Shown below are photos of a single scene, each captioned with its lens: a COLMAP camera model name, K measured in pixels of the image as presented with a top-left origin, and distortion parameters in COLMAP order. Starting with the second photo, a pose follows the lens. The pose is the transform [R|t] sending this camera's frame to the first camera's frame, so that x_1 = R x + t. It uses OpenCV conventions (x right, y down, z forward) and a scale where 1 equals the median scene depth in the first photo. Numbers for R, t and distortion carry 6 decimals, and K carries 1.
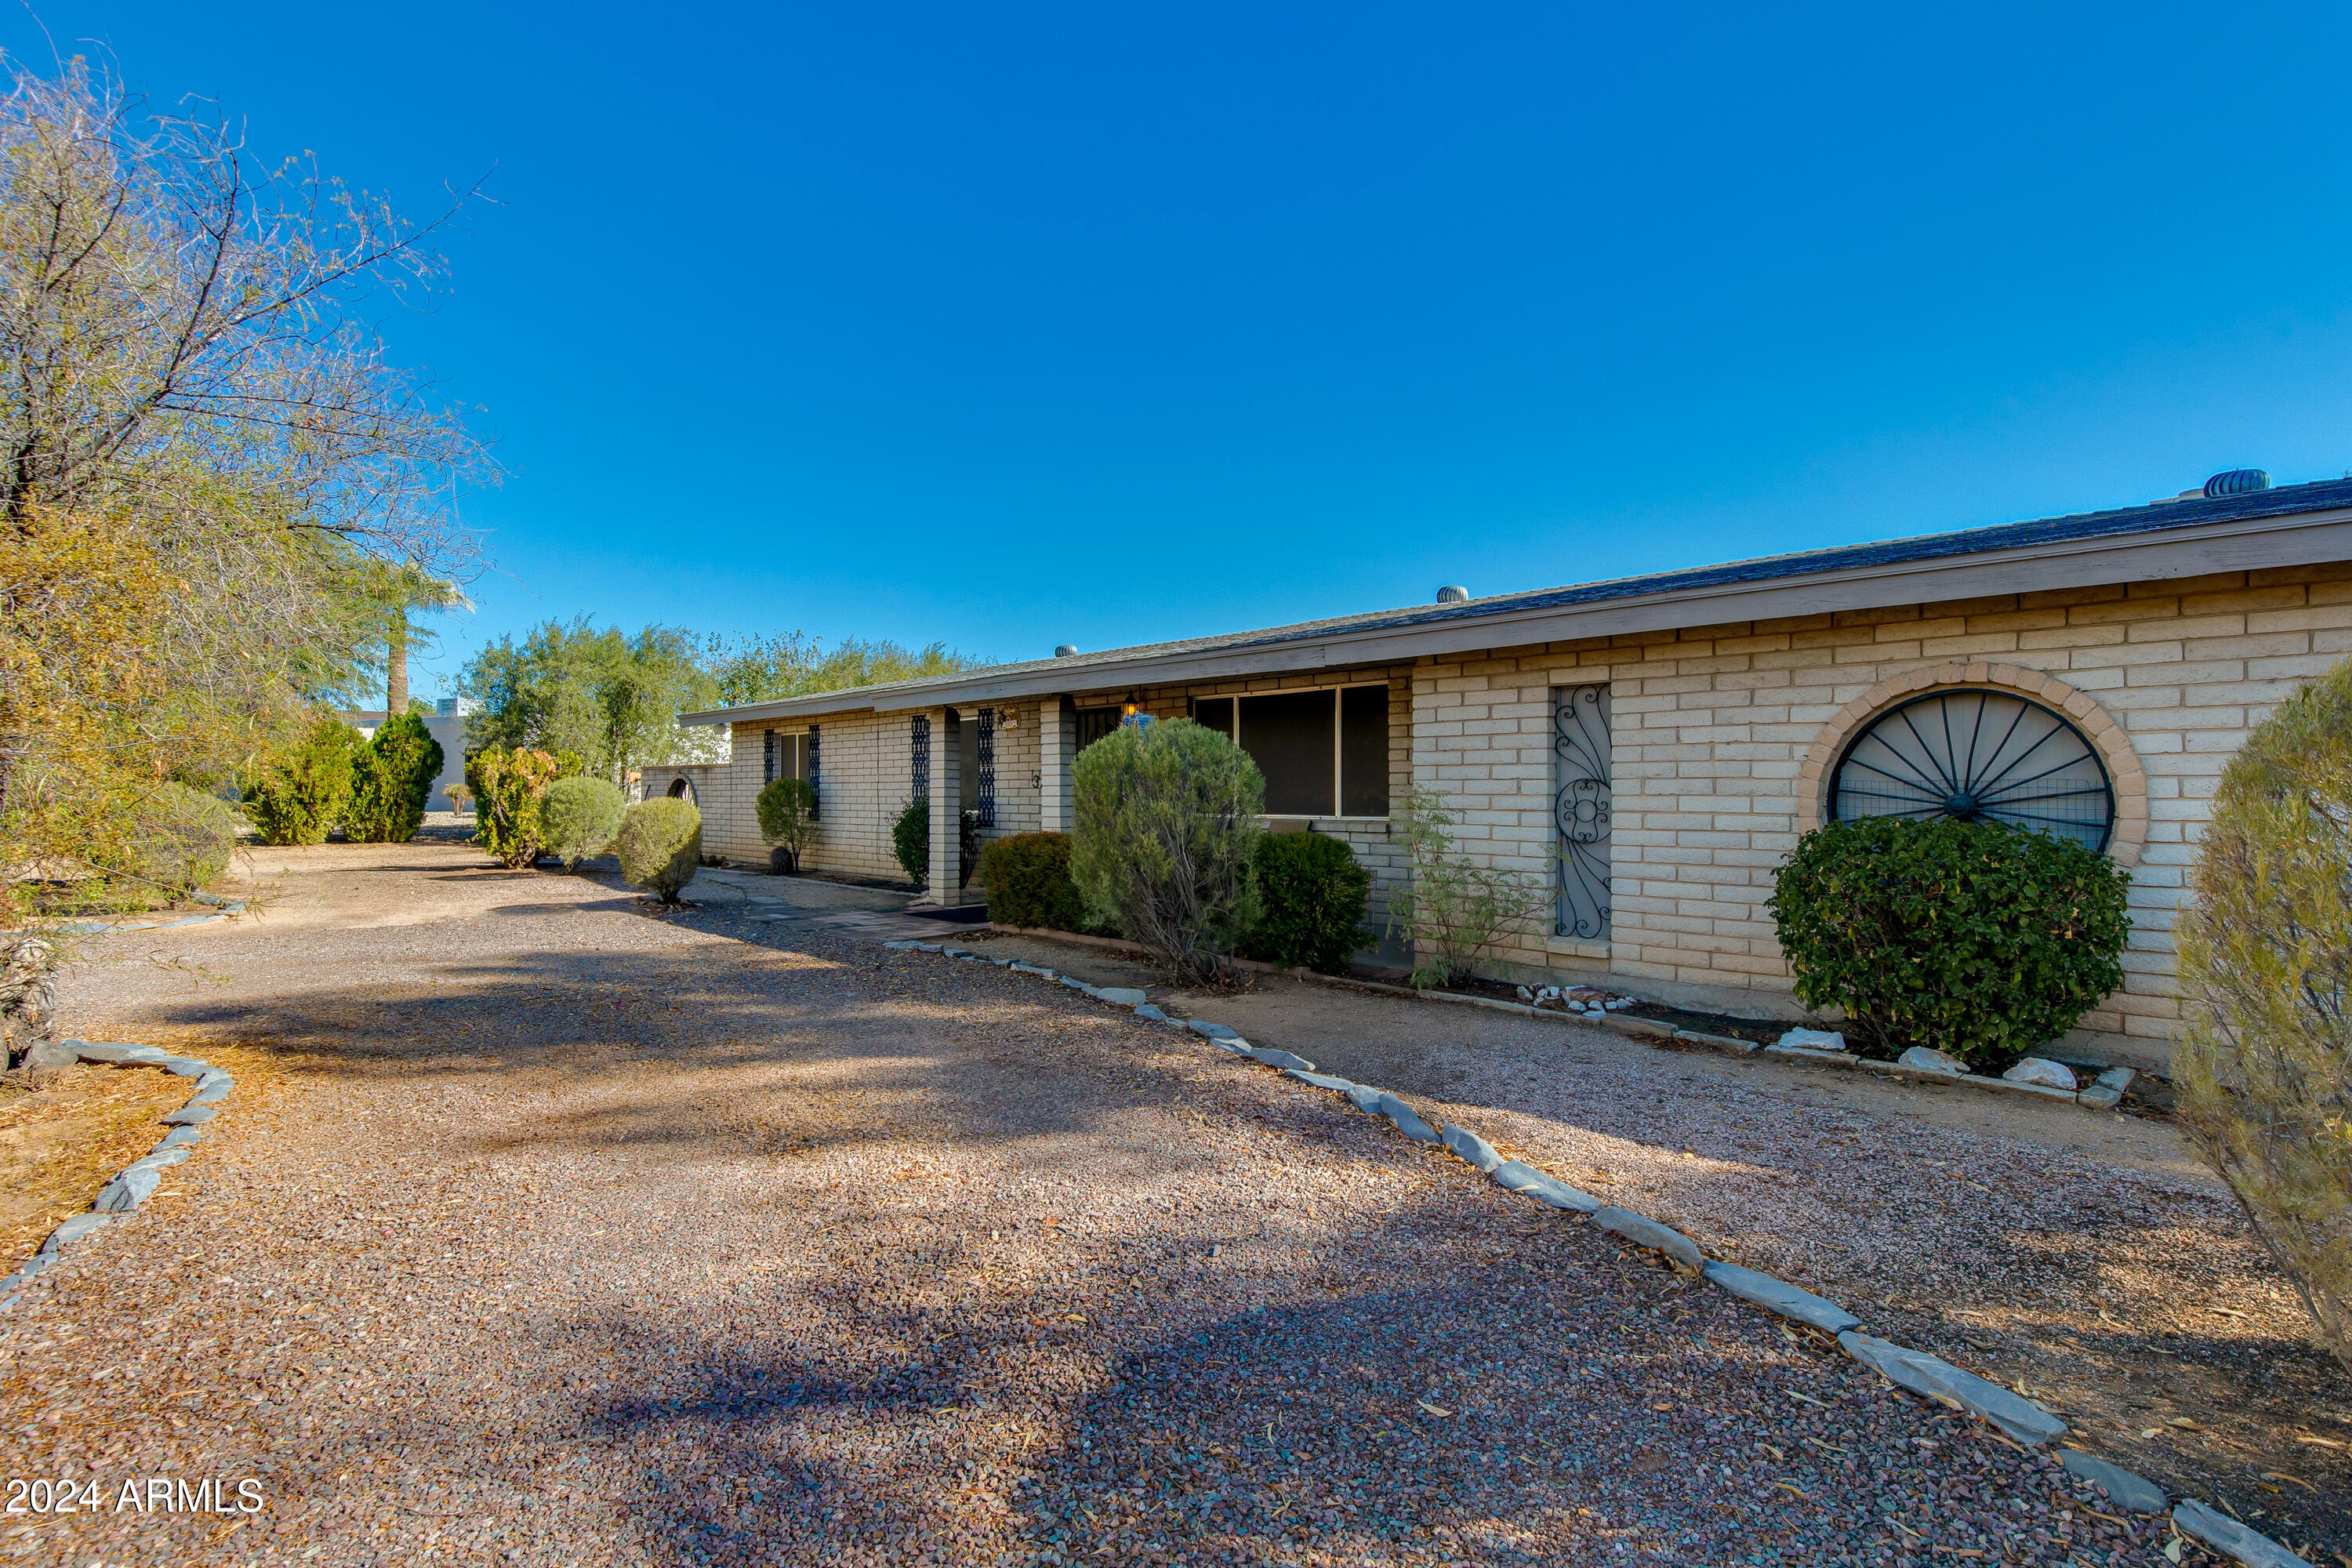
lens RADIAL K [[1194.4, 0, 1176.0], [0, 1194.4, 784.0], [0, 0, 1]] dist [-0.000712, -0.000280]
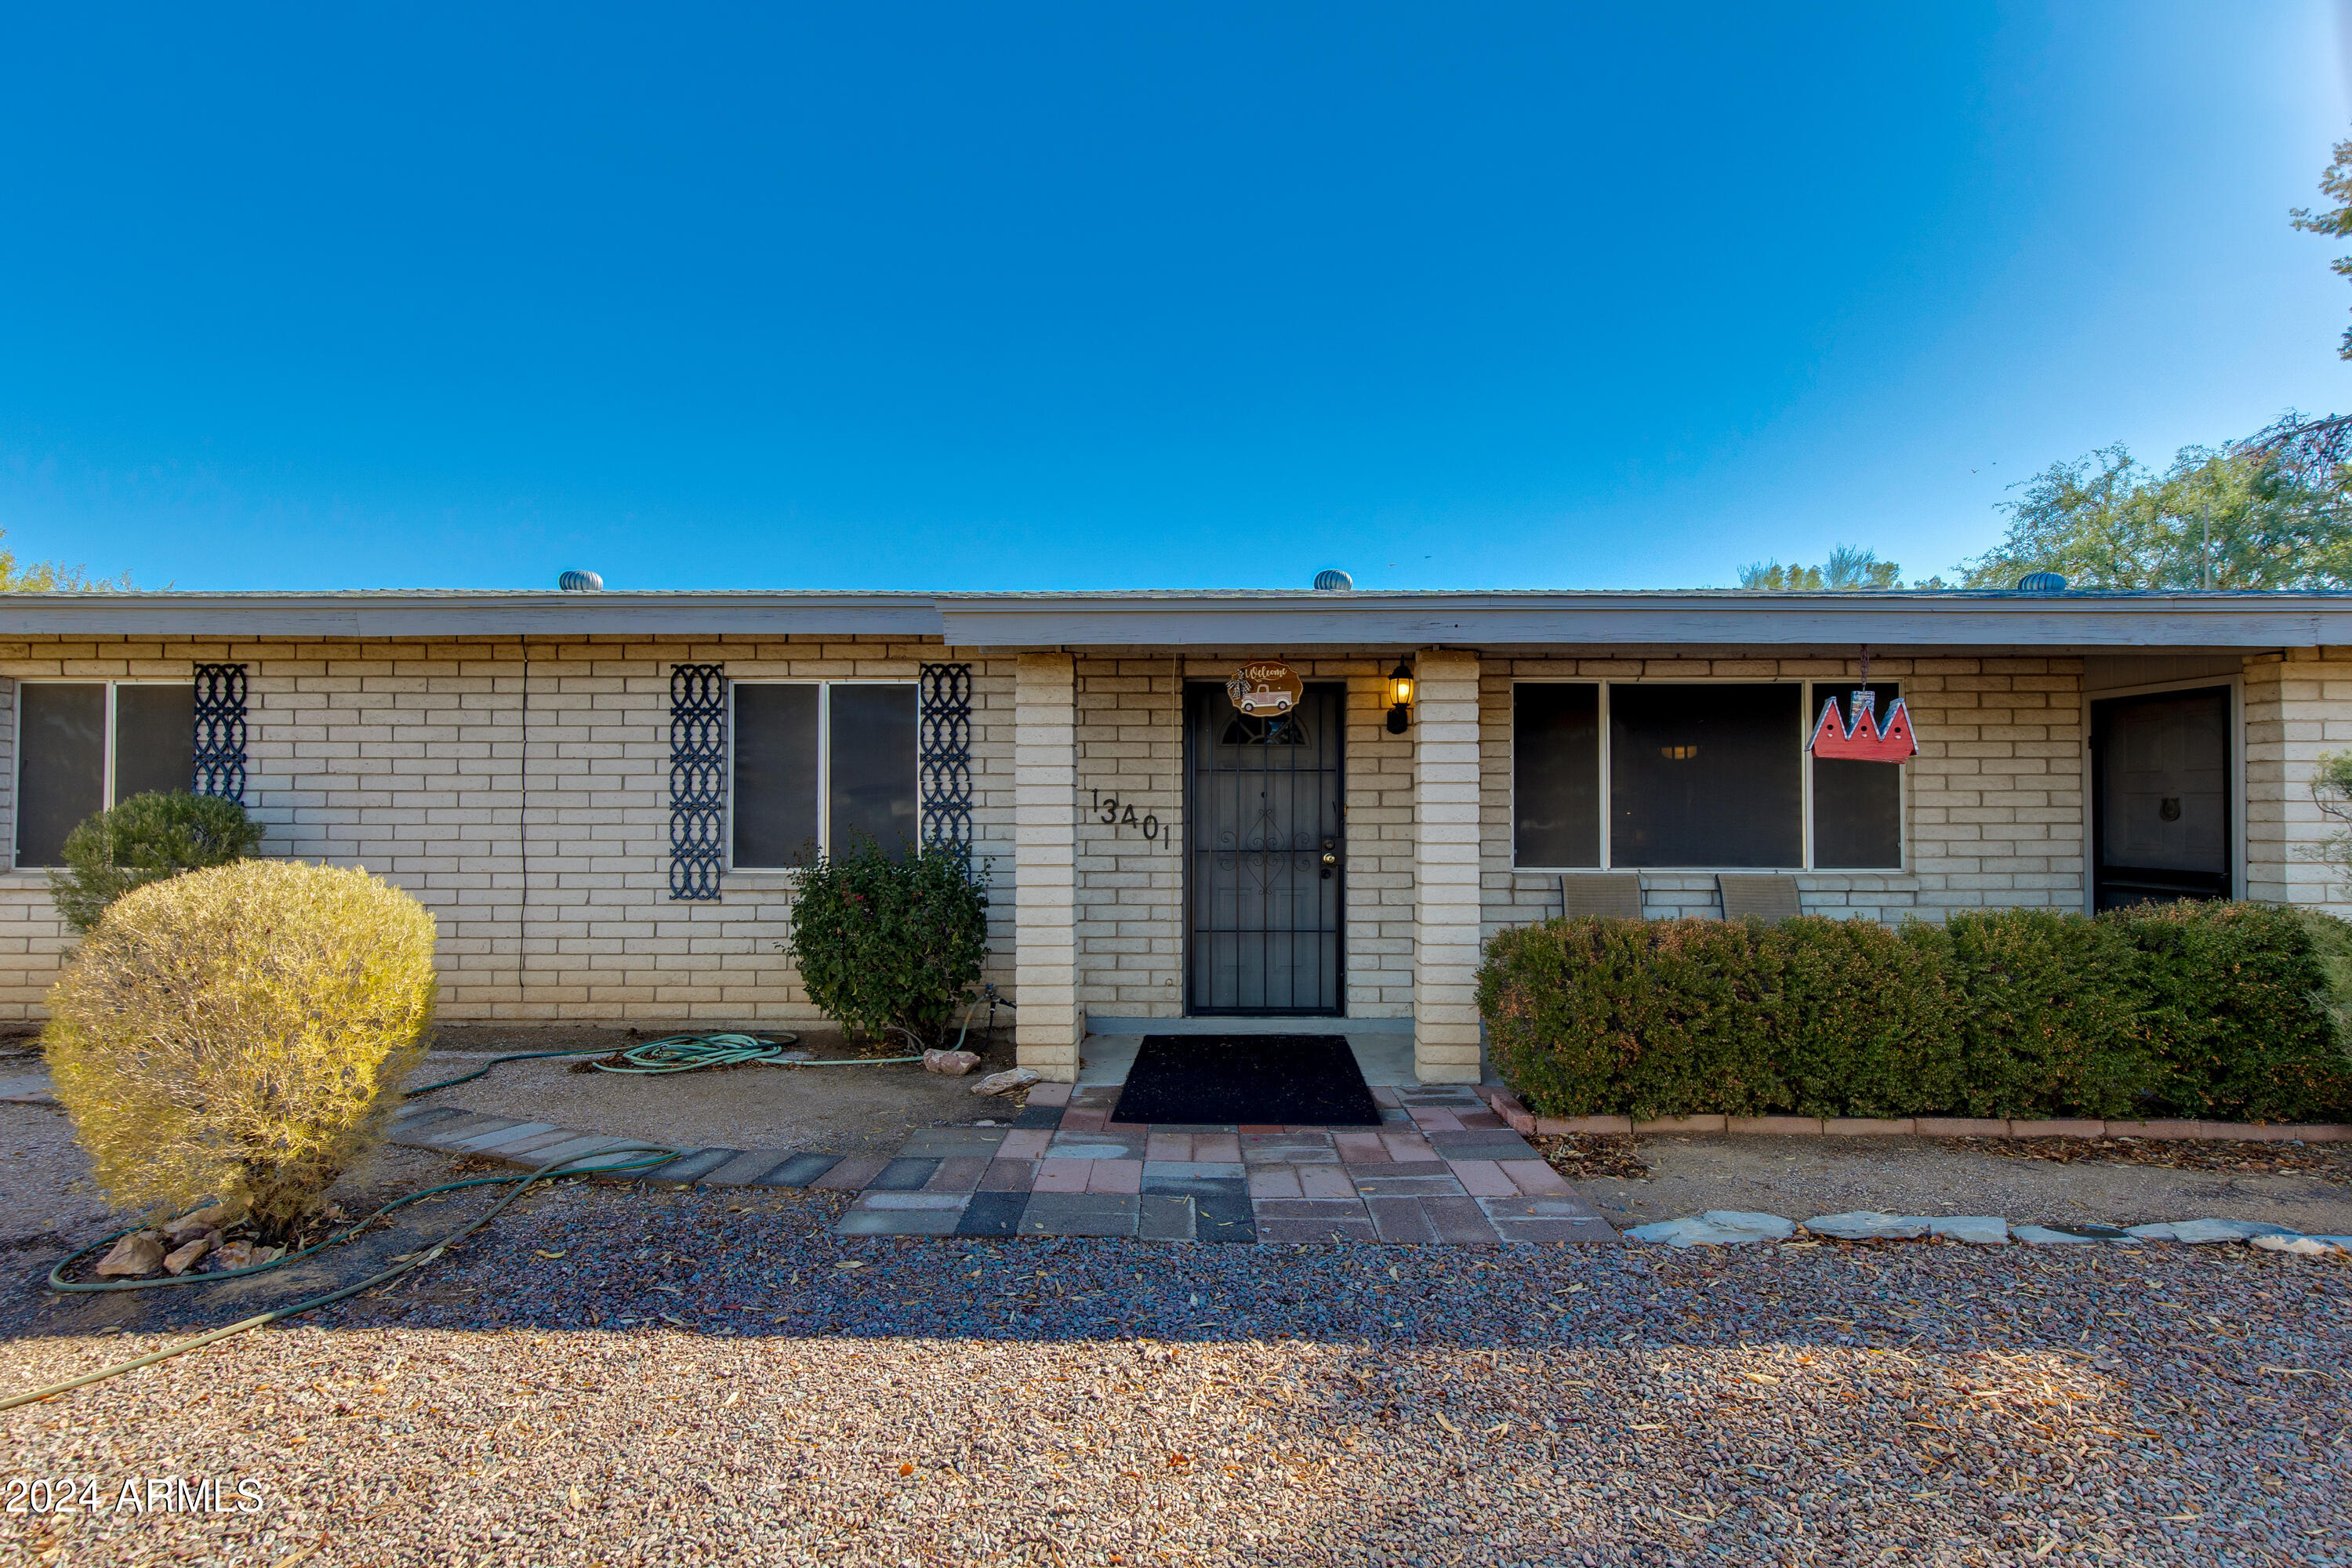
lens RADIAL K [[1194.4, 0, 1176.0], [0, 1194.4, 784.0], [0, 0, 1]] dist [-0.000712, -0.000280]
pose [[0.671540, 0.026738, 0.740486, -0.516874], [-0.006316, 0.999519, -0.030364, 0.001212], [-0.740942, 0.015714, 0.671385, 0.672355]]
